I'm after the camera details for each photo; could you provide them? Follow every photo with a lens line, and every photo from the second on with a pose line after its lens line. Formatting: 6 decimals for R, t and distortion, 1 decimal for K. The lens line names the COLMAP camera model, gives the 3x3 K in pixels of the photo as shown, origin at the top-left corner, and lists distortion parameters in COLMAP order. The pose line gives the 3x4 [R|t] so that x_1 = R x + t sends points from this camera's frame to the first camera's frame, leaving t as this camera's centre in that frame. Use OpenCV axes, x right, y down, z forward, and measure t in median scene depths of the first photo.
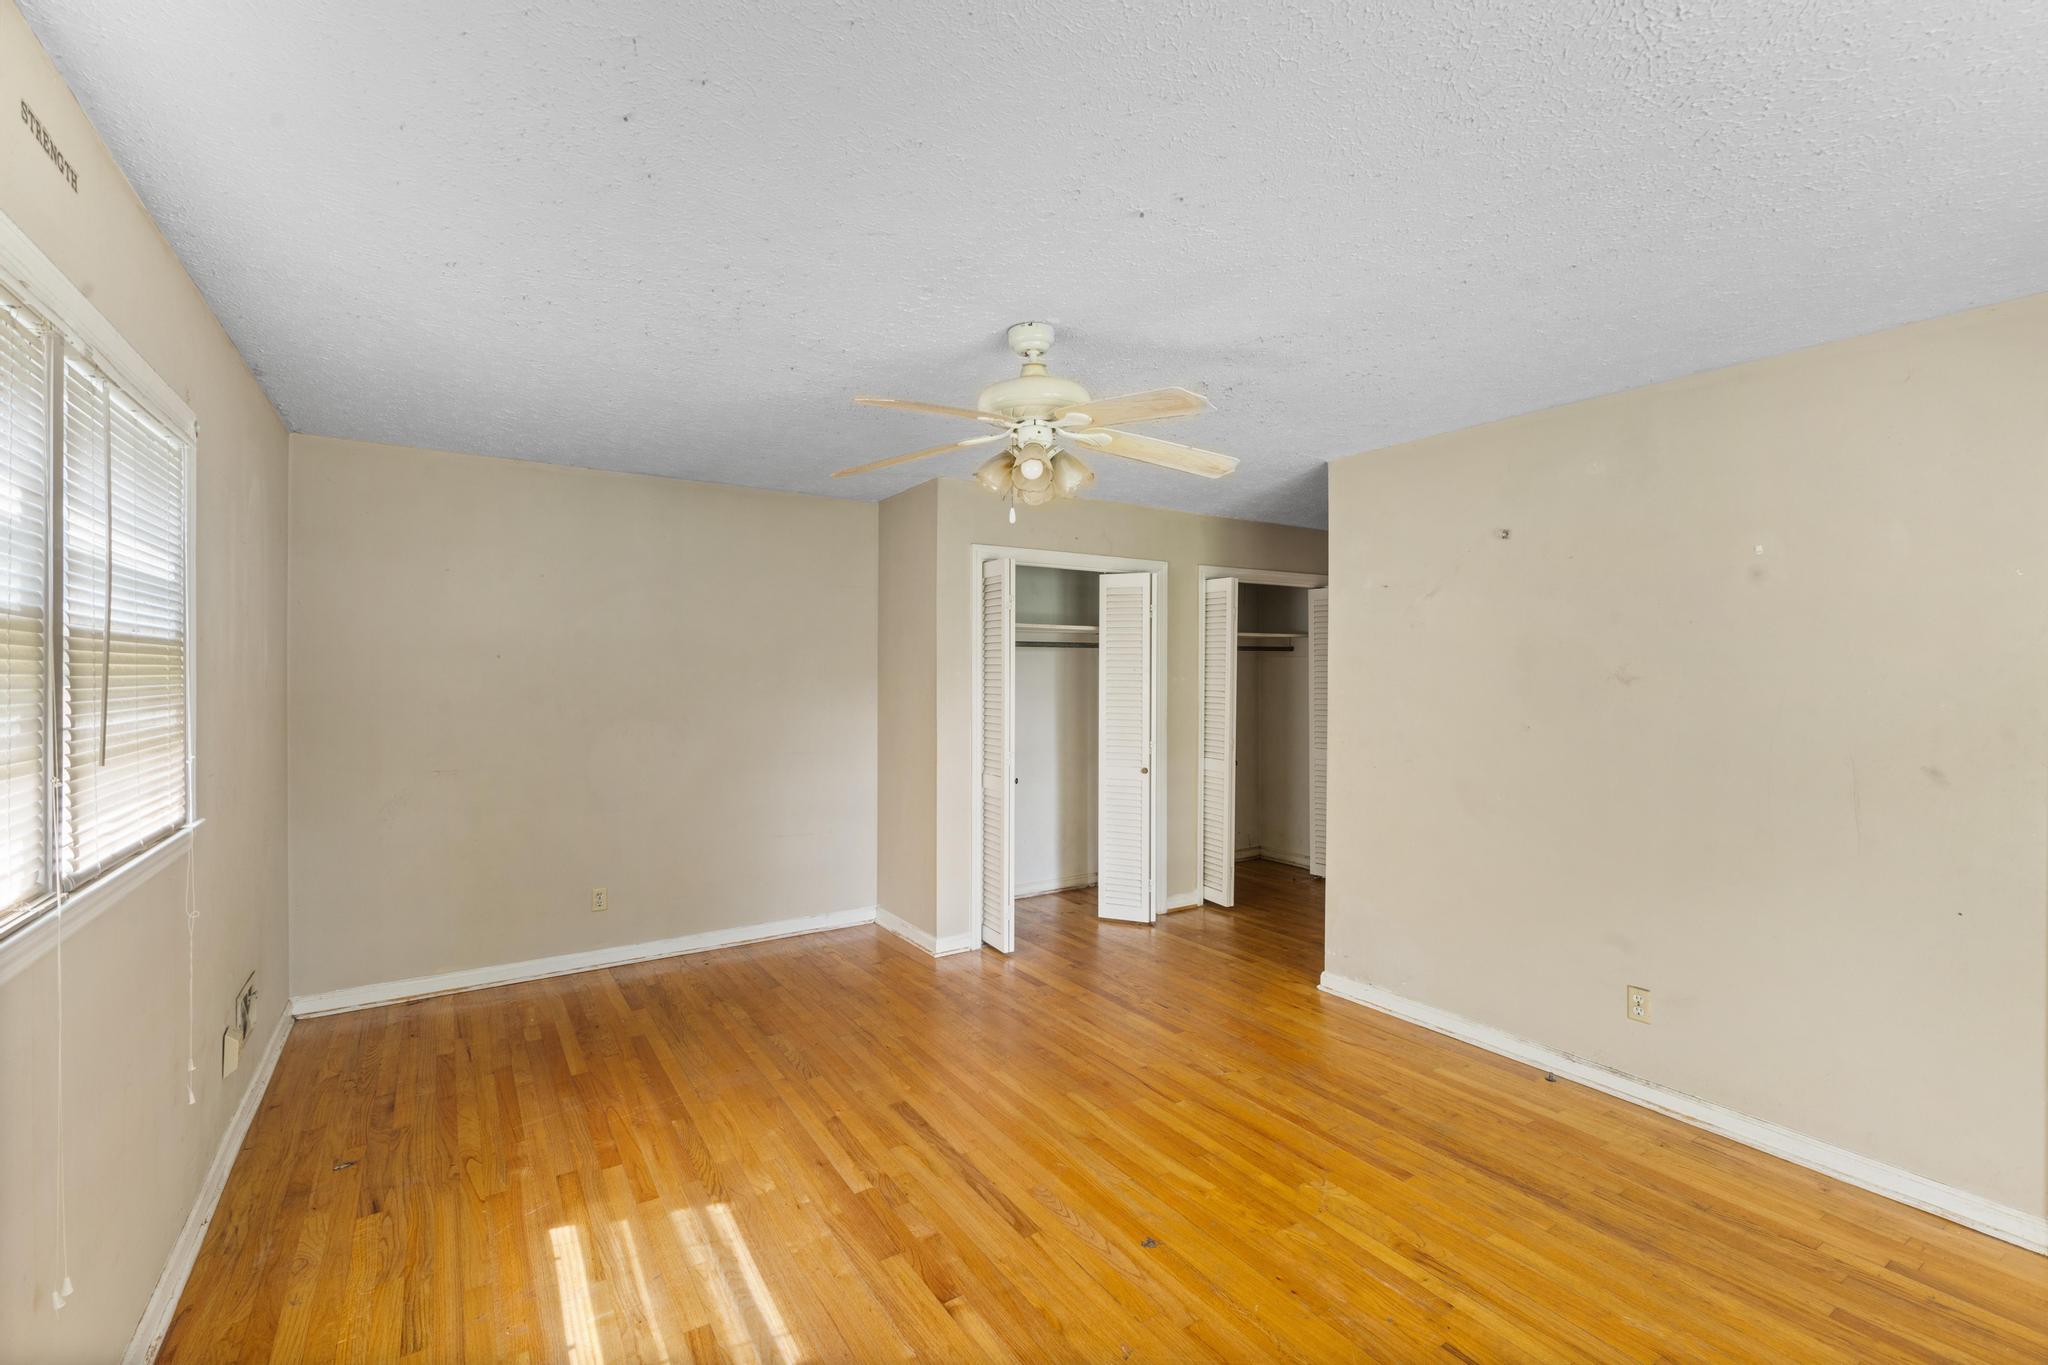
lens RADIAL K [[881.4, 0, 1027.8], [0, 881.4, 675.4], [0, 0, 1]] dist [-0.001142, -0.000427]
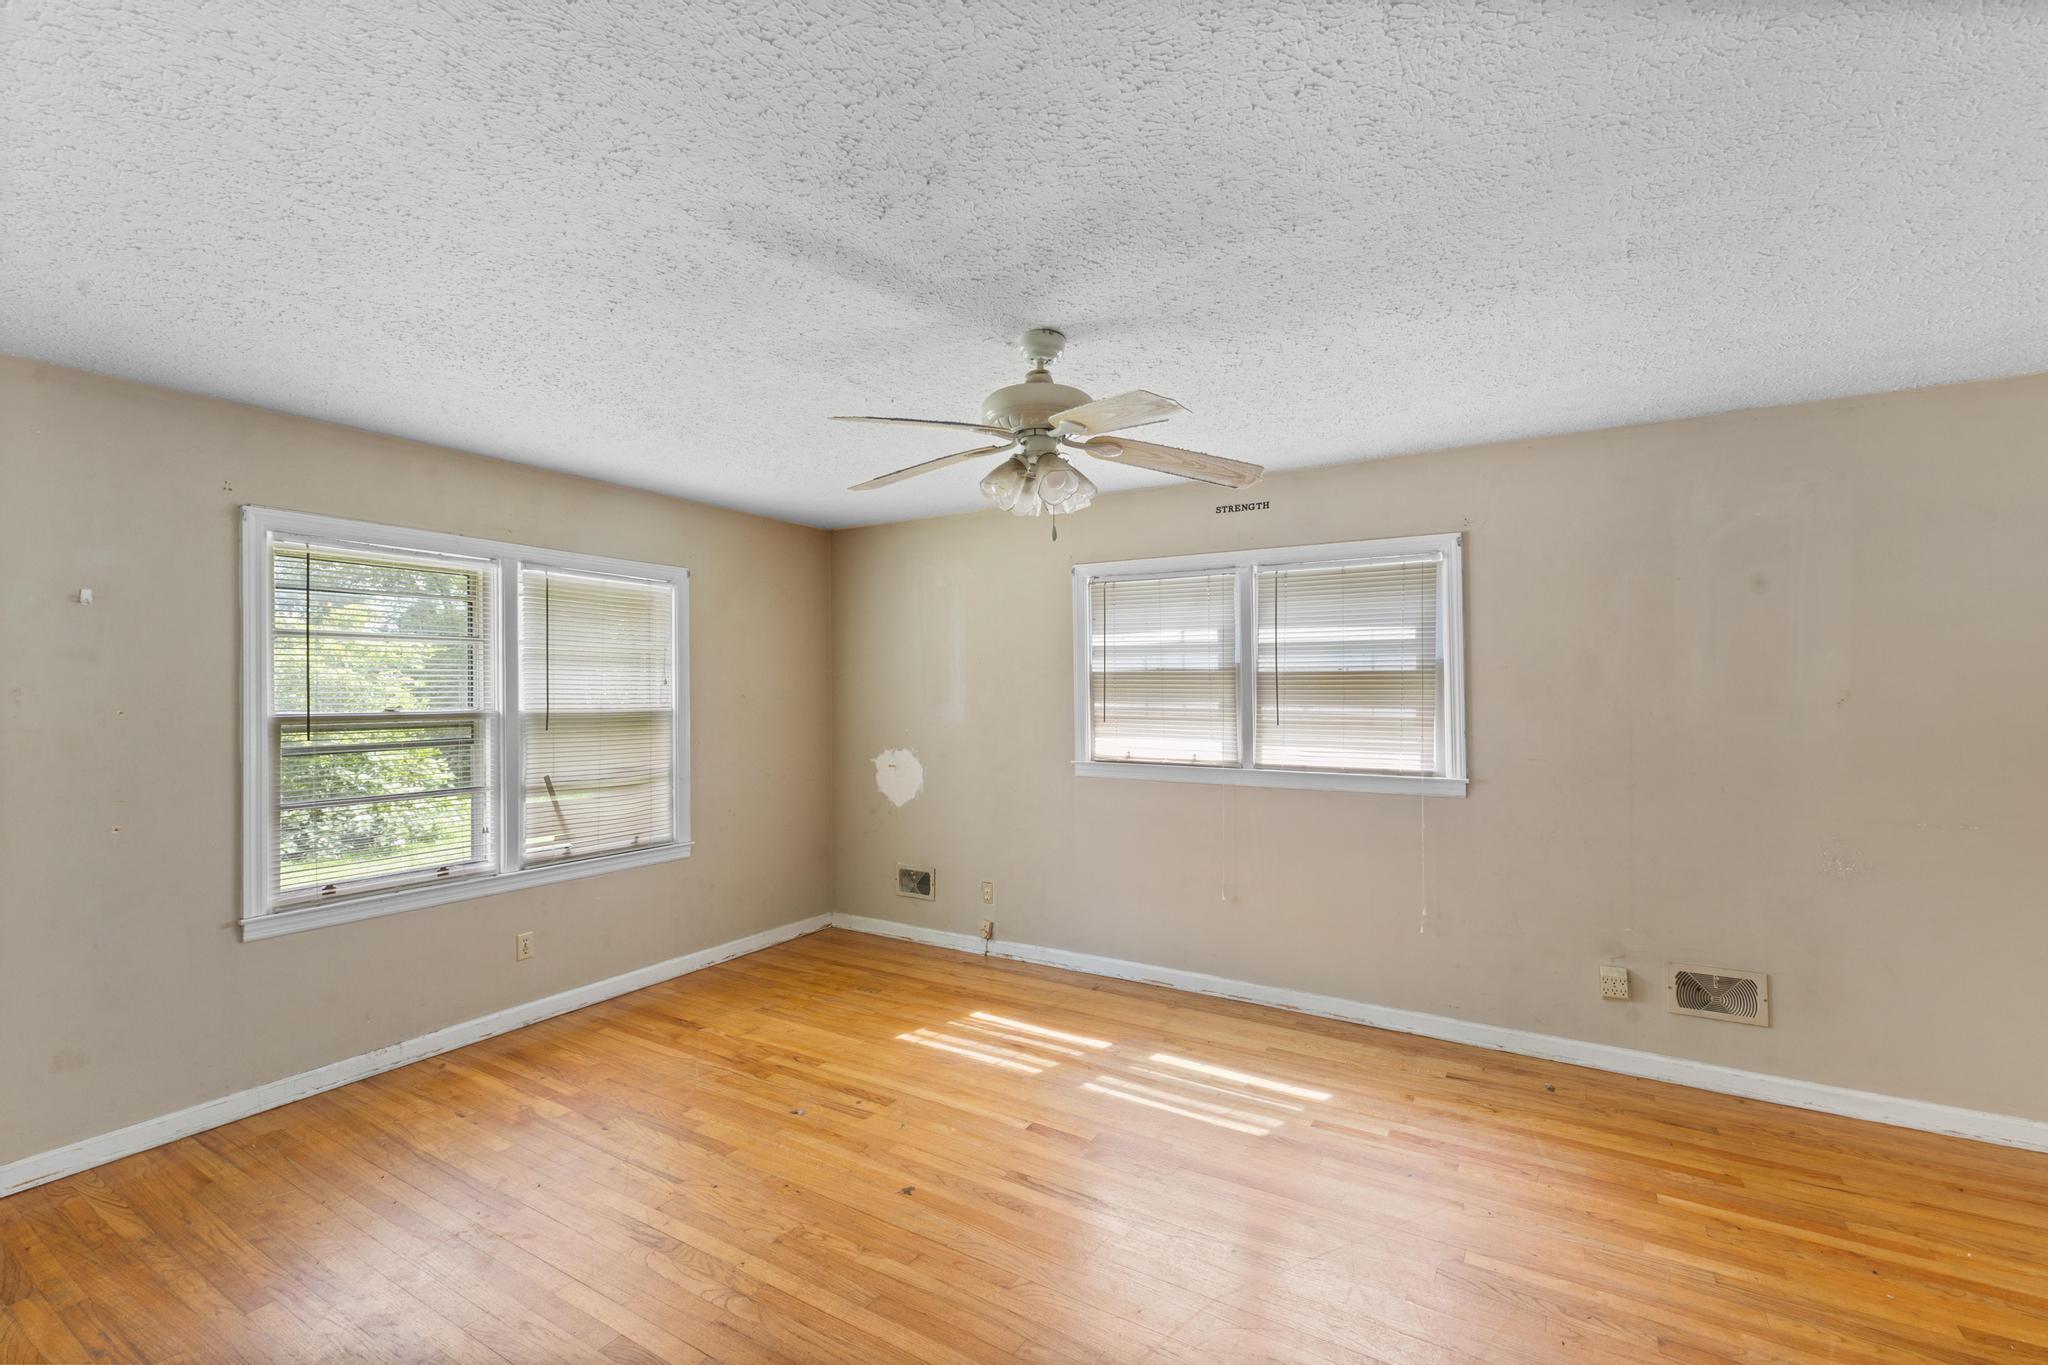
lens RADIAL K [[881.4, 0, 1031.0], [0, 881.4, 685.0], [0, 0, 1]] dist [-0.001142, -0.000427]
pose [[-0.903454, -0.004867, -0.428658, 0.429915], [-0.004169, 0.999988, -0.002567, -0.005040], [0.428665, -0.000532, -0.903463, 1.853382]]
